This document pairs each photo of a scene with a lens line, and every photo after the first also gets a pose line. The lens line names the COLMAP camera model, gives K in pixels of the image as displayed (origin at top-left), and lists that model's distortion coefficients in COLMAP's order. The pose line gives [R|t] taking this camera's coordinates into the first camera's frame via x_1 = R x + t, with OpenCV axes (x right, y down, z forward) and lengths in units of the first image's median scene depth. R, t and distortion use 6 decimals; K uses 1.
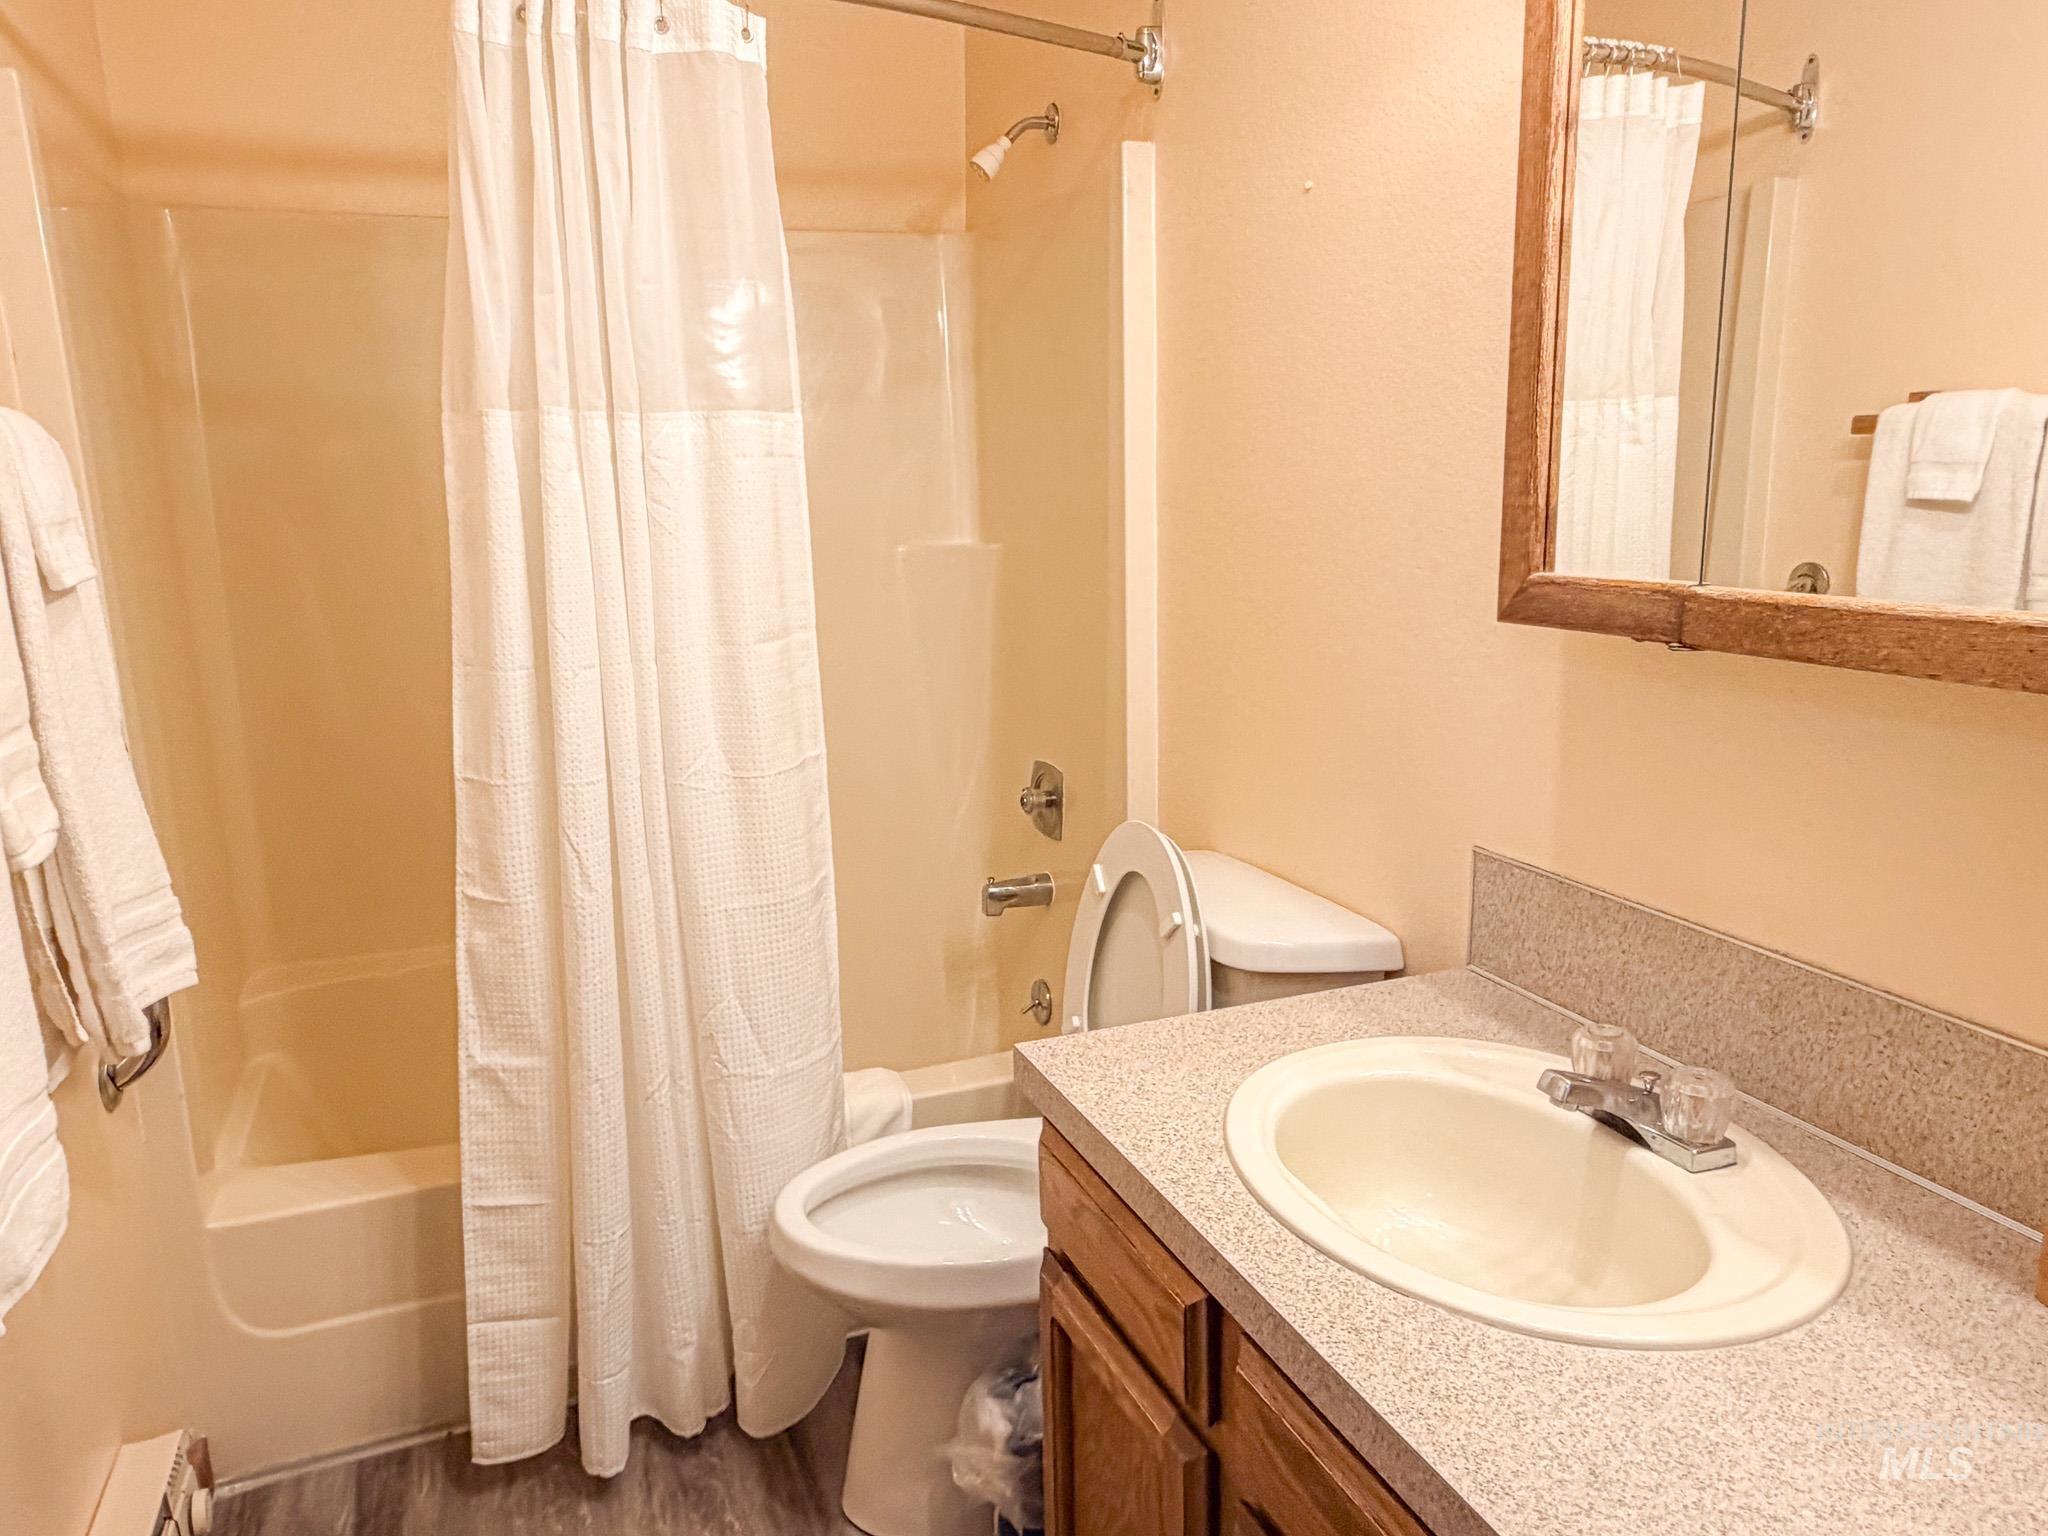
lens RADIAL K [[1408.3, 0, 1027.6], [0, 1408.3, 771.2], [0, 0, 1]] dist [-0.001950, 0.003963]
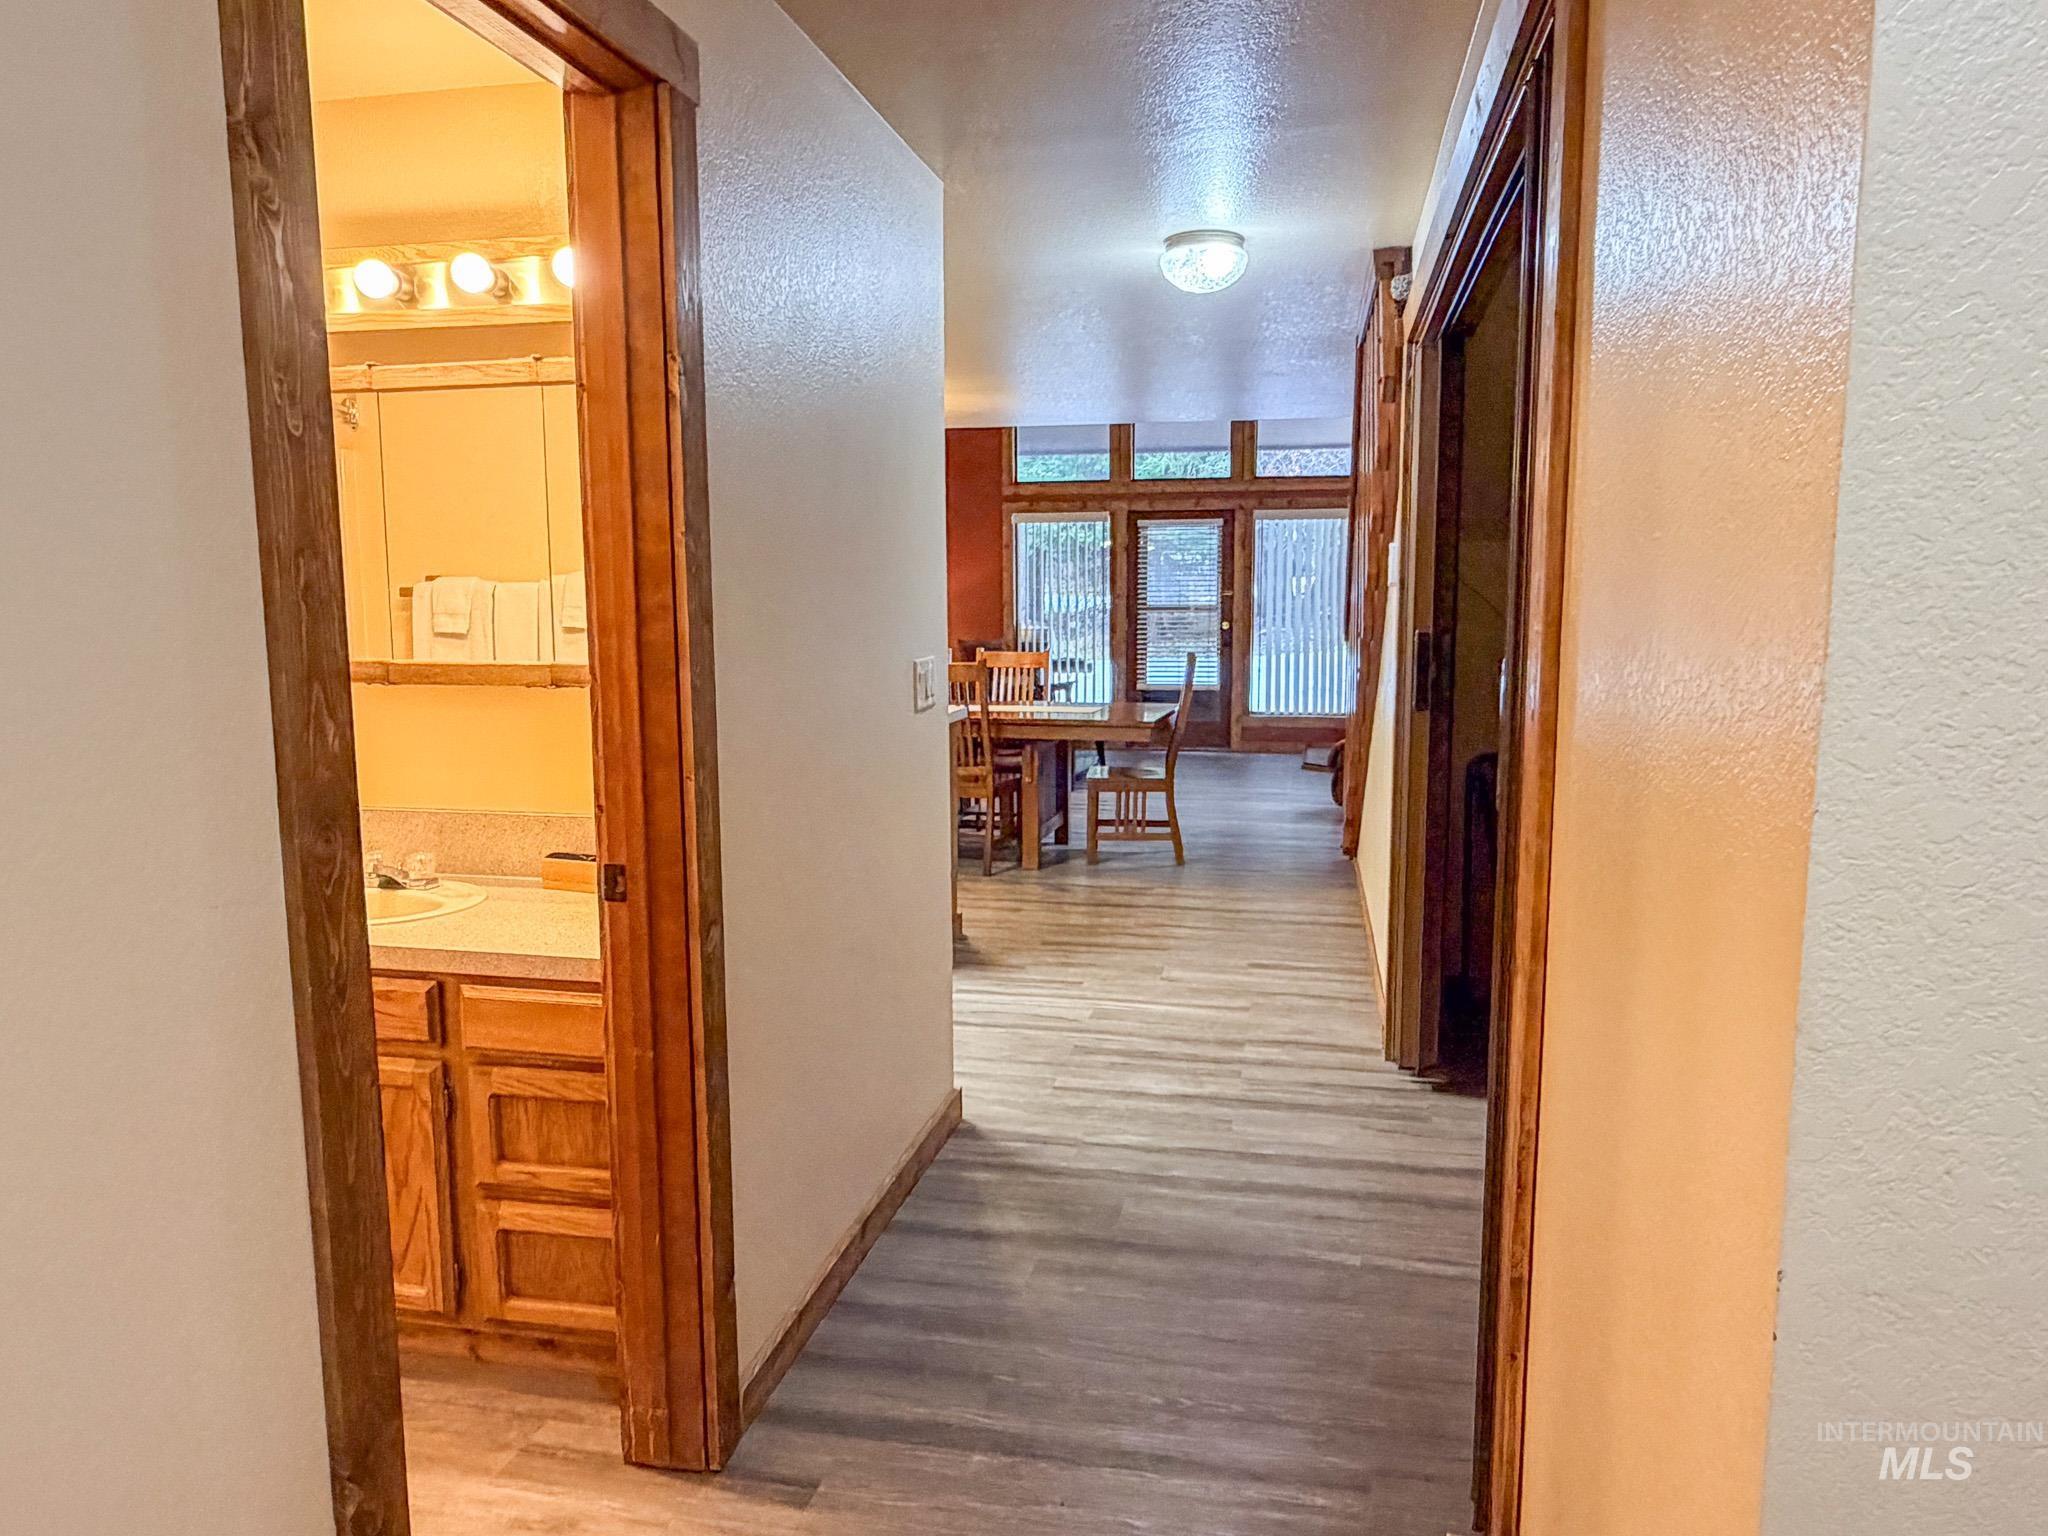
lens RADIAL K [[1408.3, 0, 1027.6], [0, 1408.3, 771.2], [0, 0, 1]] dist [-0.001950, 0.003963]
pose [[0.555577, -0.078204, 0.827779, -0.508914], [0.161552, 0.986747, -0.015206, 0.146936], [-0.815619, 0.142178, 0.560848, -0.676270]]
